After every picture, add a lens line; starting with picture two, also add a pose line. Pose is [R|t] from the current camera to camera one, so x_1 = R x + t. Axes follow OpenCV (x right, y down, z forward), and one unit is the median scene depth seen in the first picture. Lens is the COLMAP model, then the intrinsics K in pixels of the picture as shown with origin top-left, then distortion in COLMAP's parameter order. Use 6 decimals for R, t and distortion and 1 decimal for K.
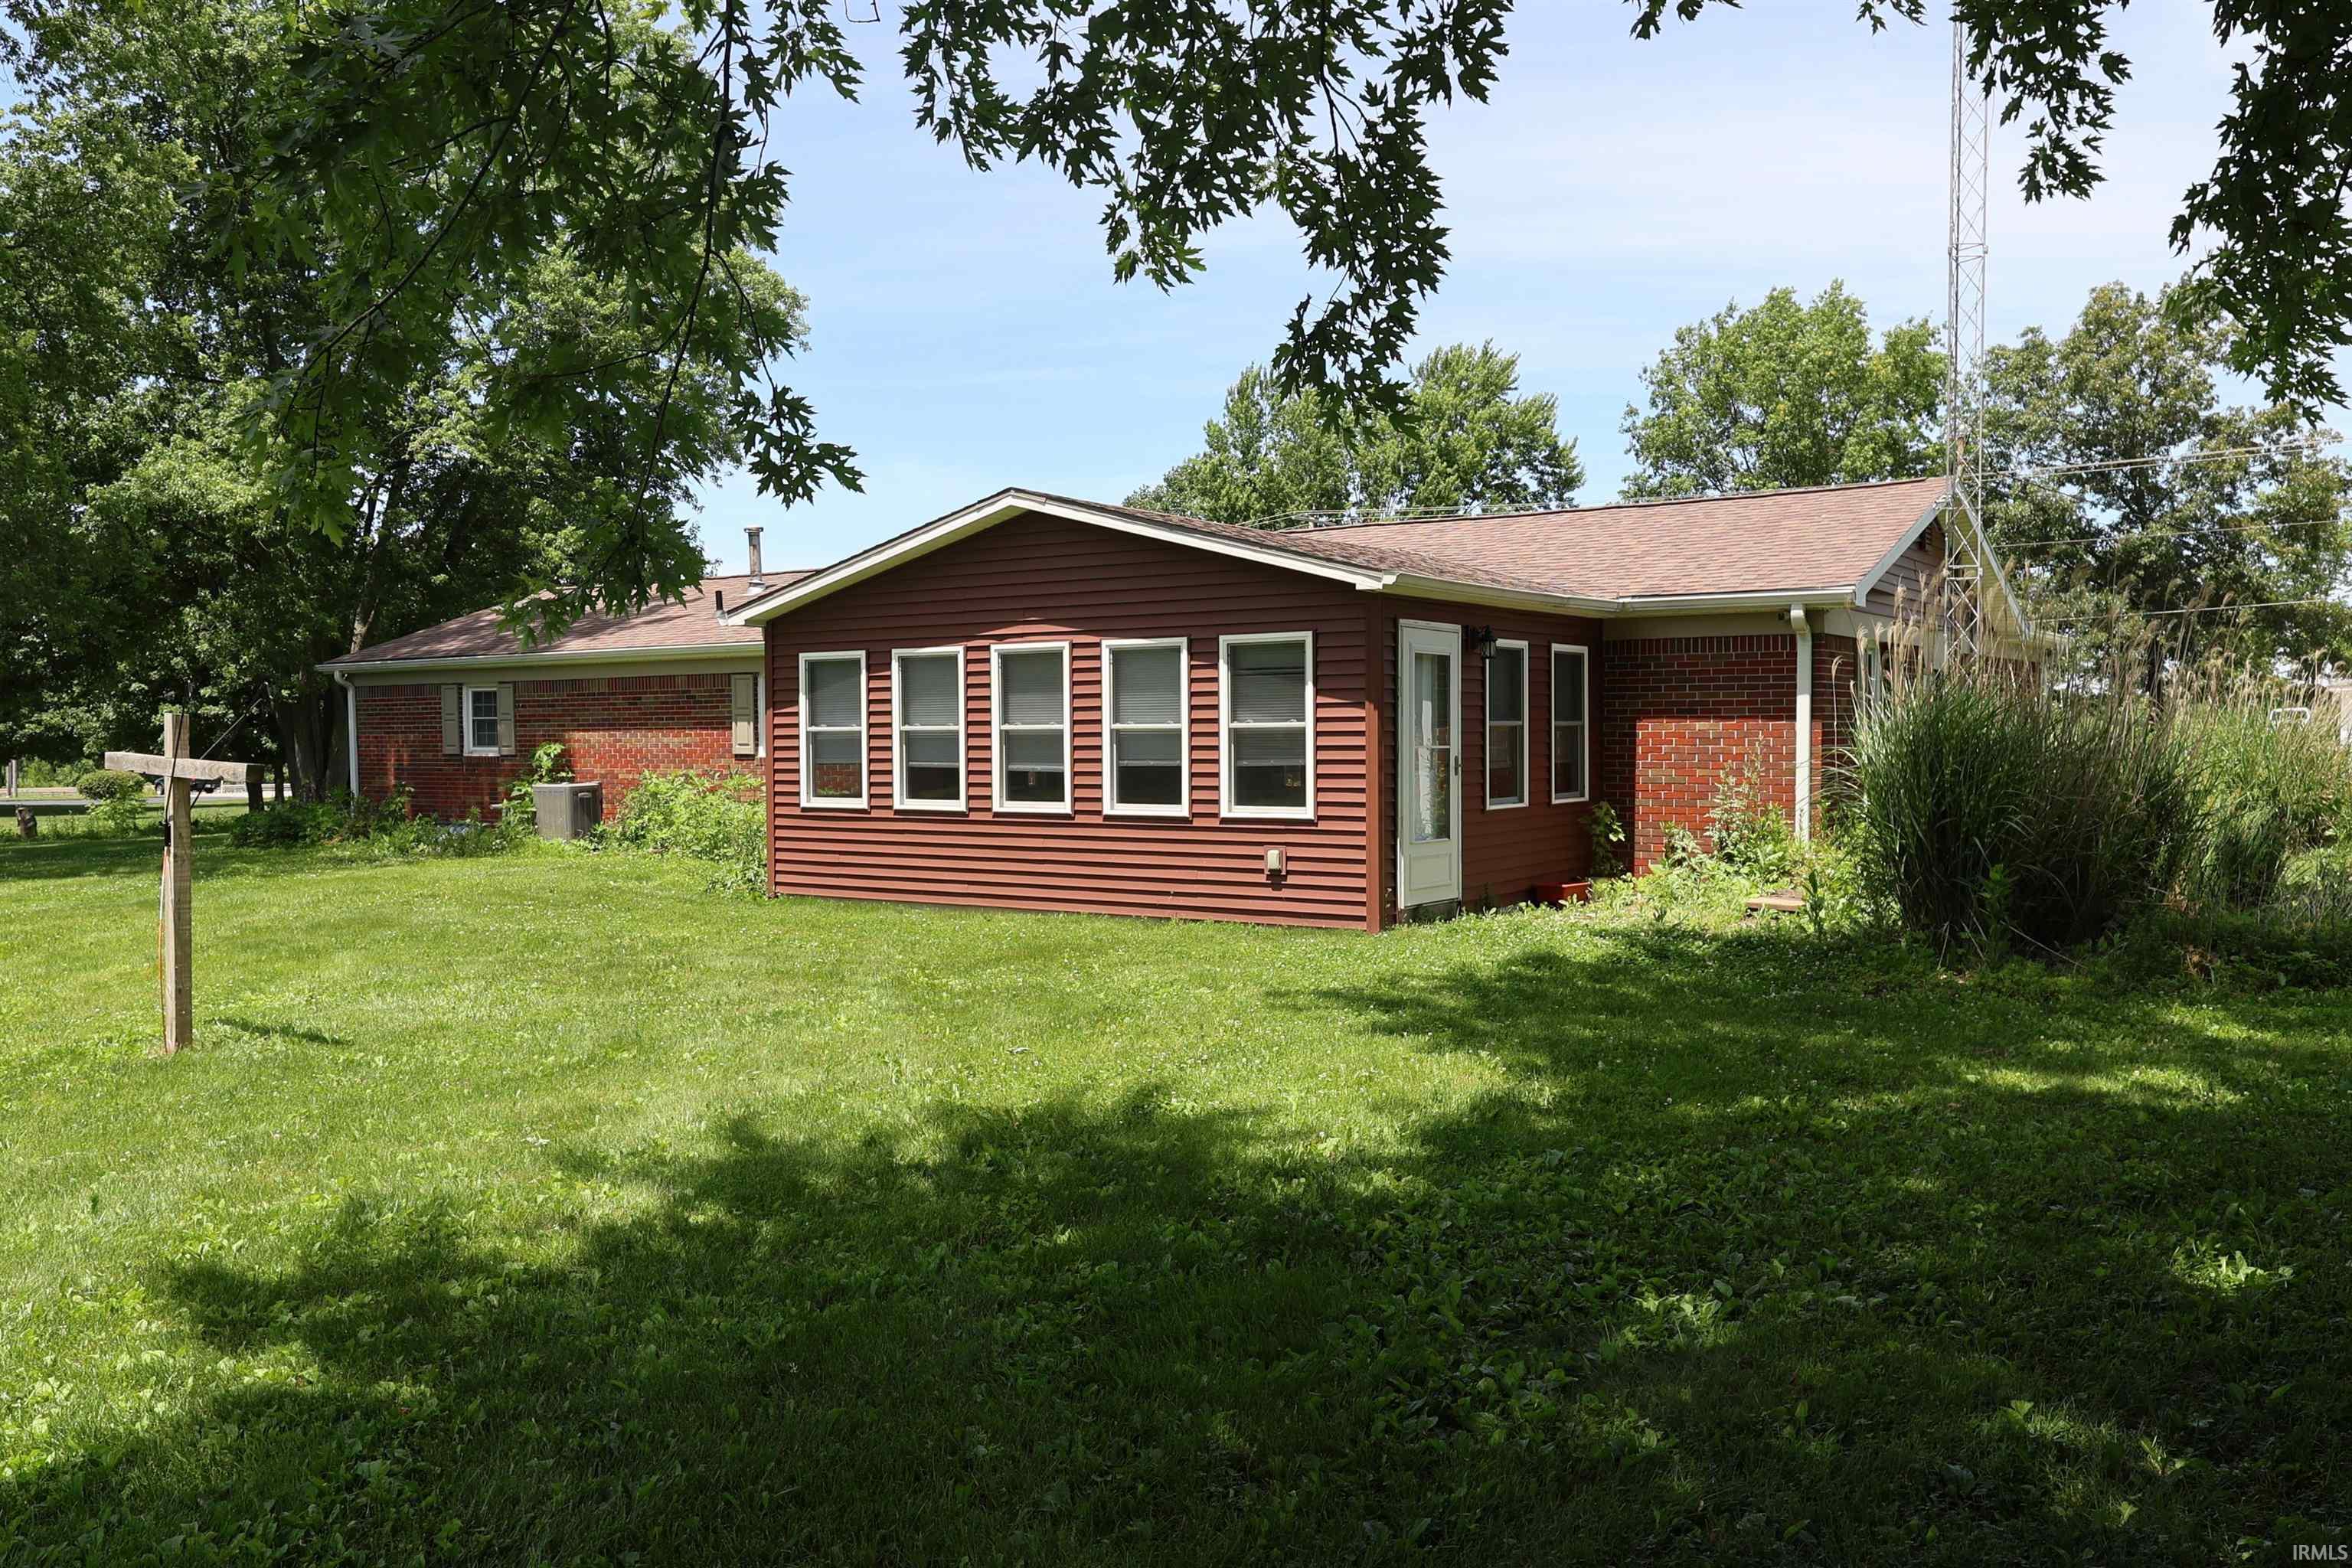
lens RADIAL K [[1836.4, 0, 1186.3], [0, 1836.4, 782.6], [0, 0, 1]] dist [0.003219, -0.000094]
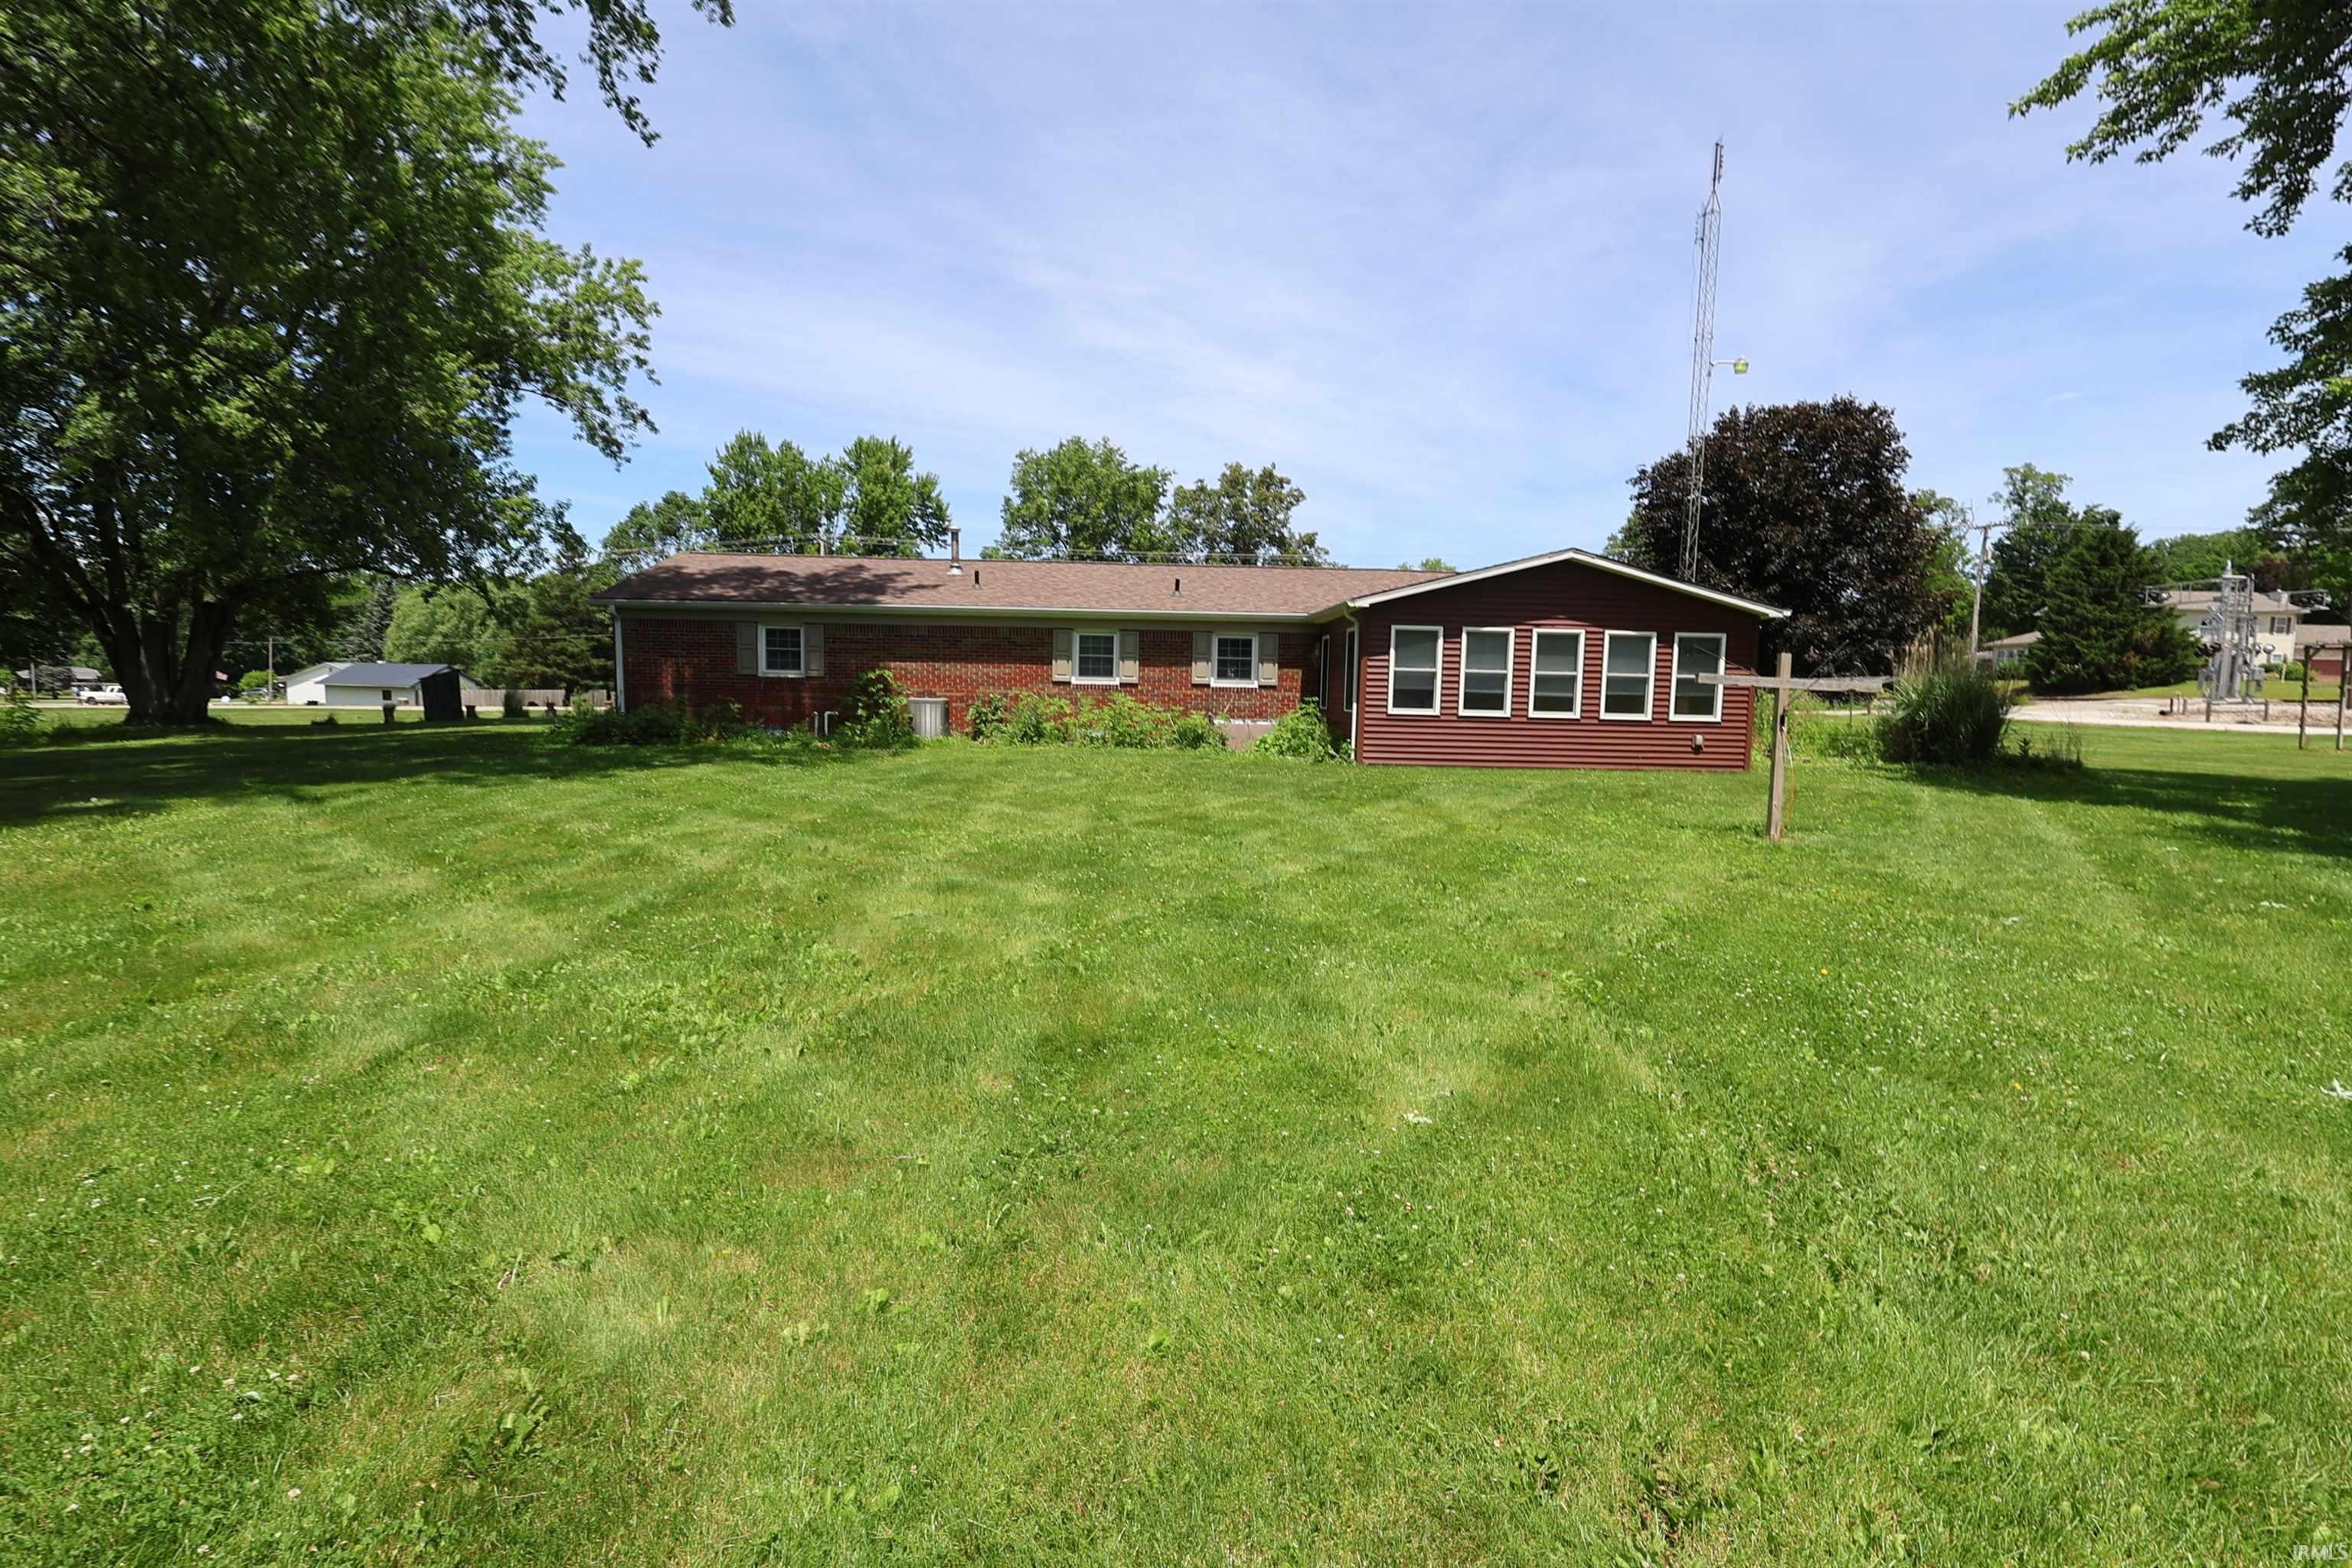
lens RADIAL K [[1080.6, 0, 1171.6], [0, 1080.6, 789.8], [0, 0, 1]] dist [-0.003845, 0.003126]
pose [[0.813957, -0.028324, 0.580234, -1.026248], [-0.012956, 0.997677, 0.066876, 0.020235], [-0.580780, -0.061952, 0.811700, 0.295131]]
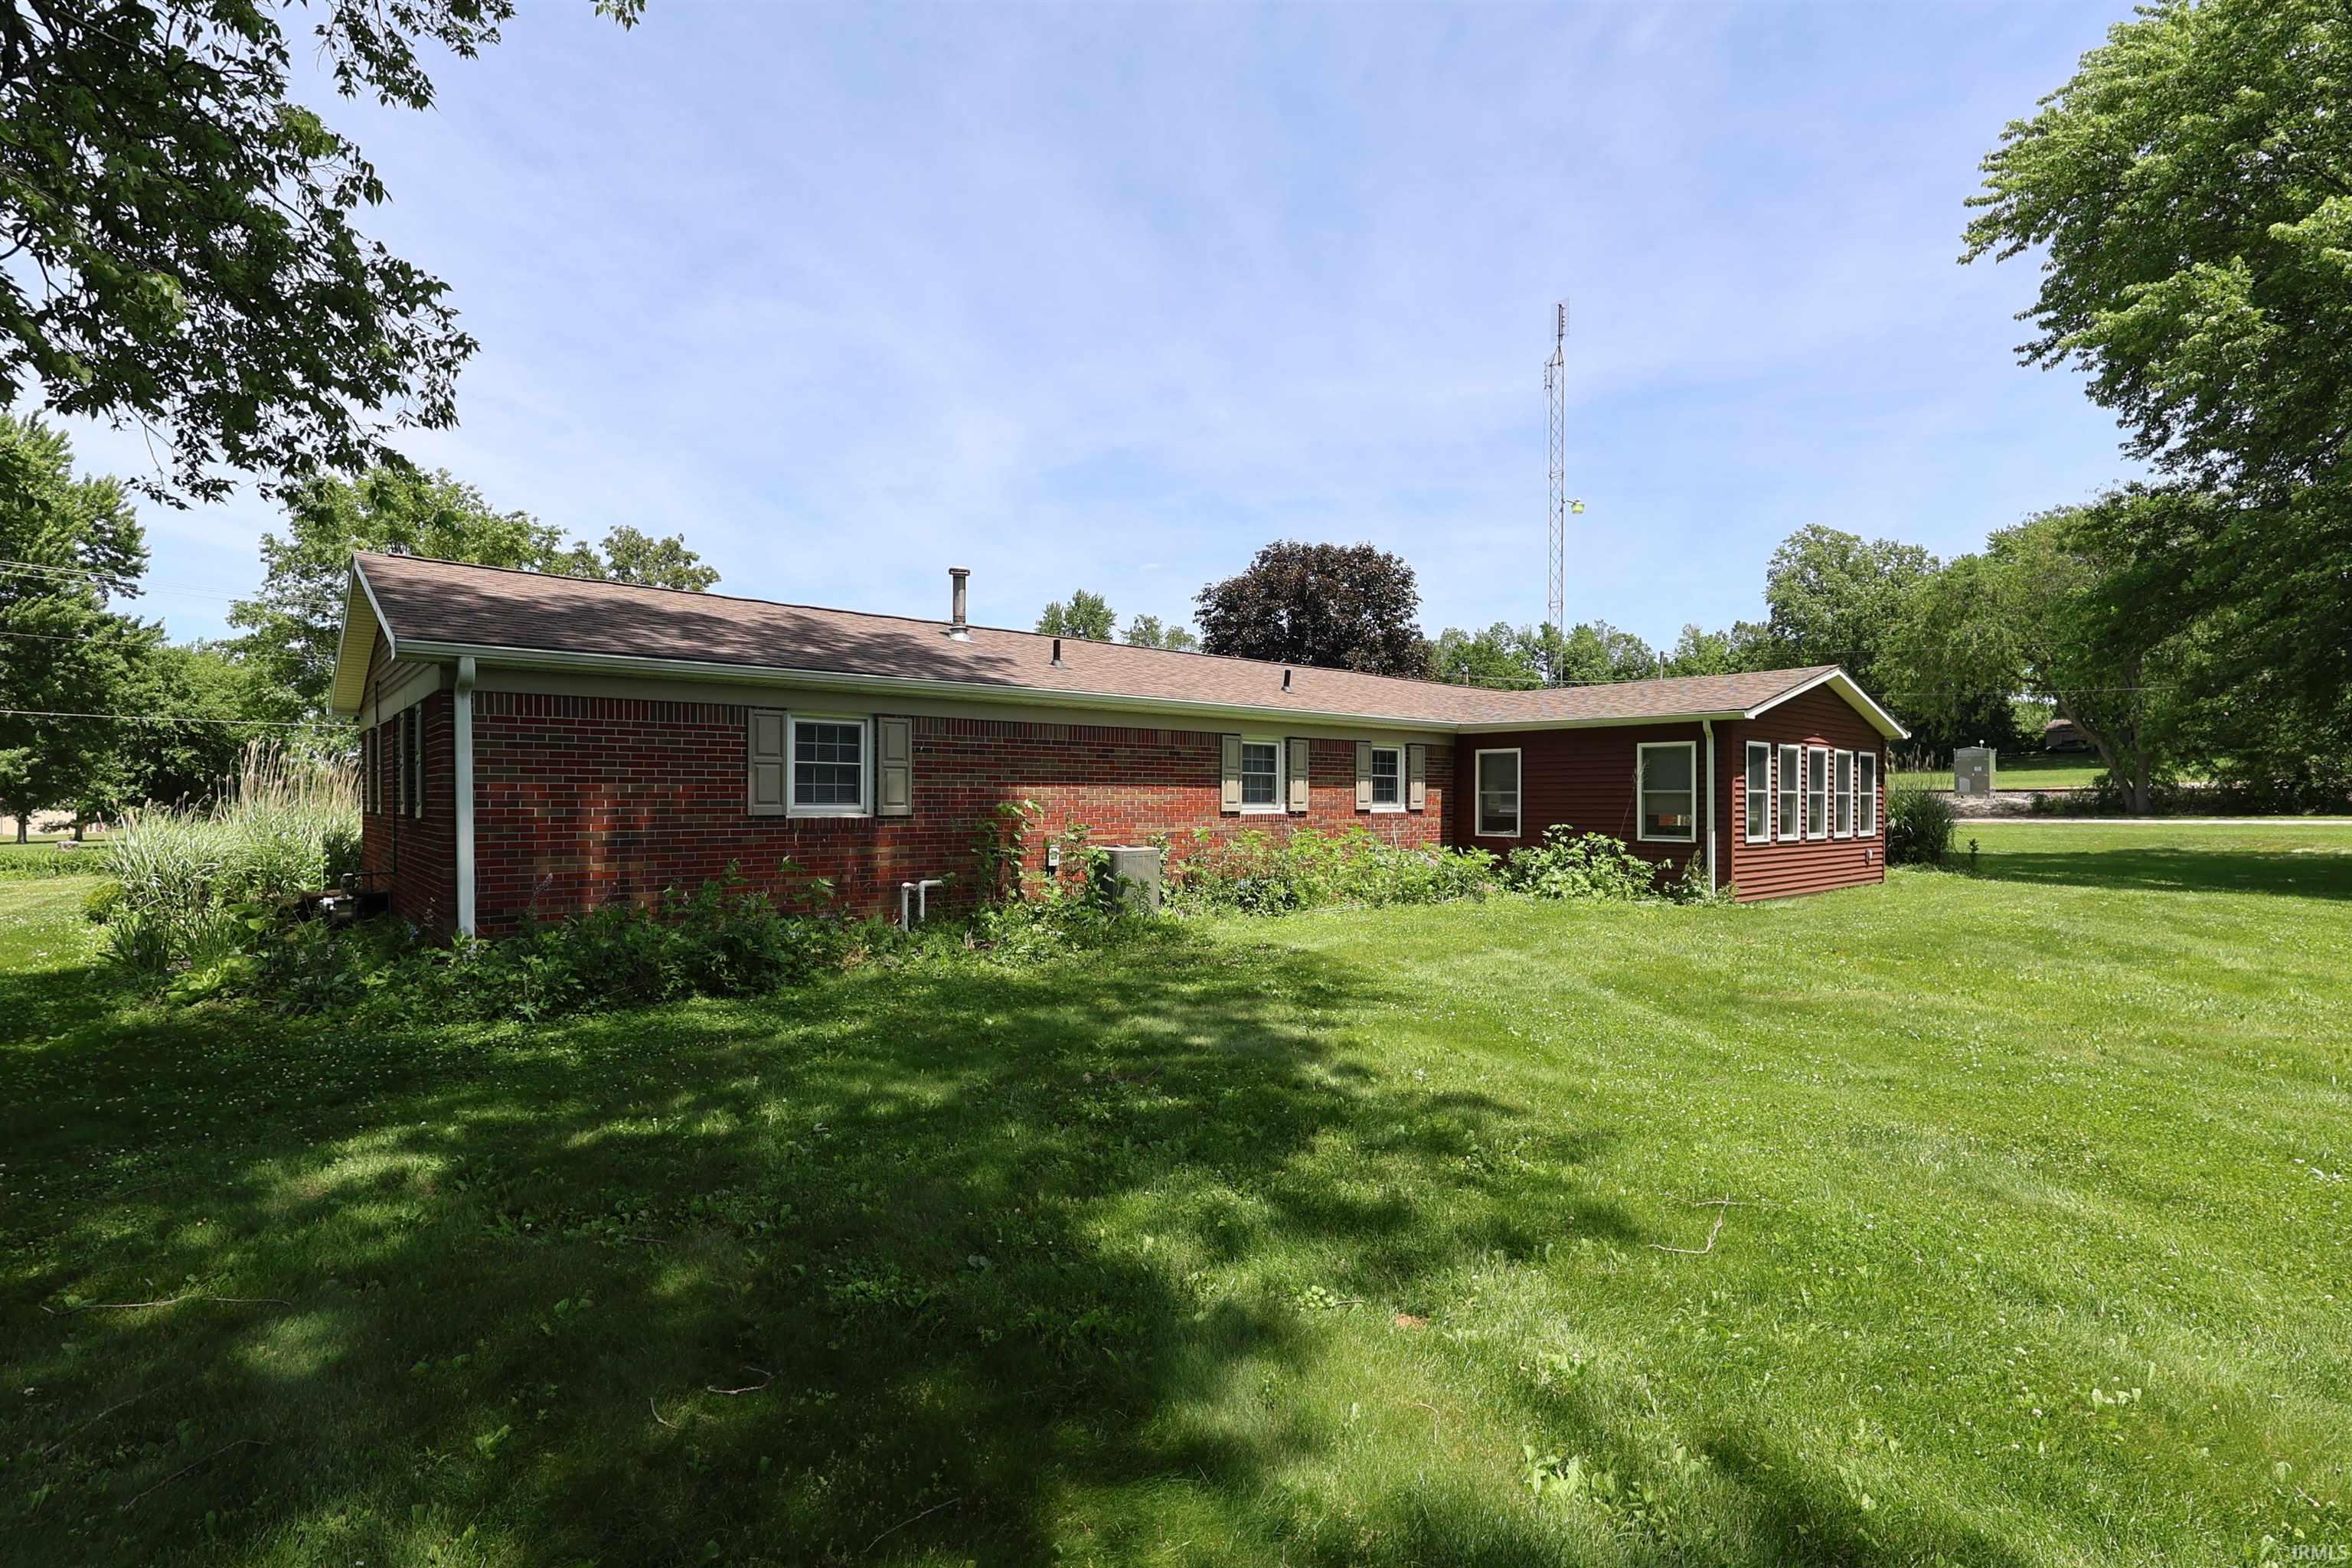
lens RADIAL K [[1080.6, 0, 1161.8], [0, 1080.6, 798.0], [0, 0, 1]] dist [-0.003845, 0.003126]
pose [[0.260675, 0.011172, 0.965362, -1.240088], [0.022418, 0.999593, -0.017622, -0.019541], [-0.965166, 0.026235, 0.260318, 1.292368]]
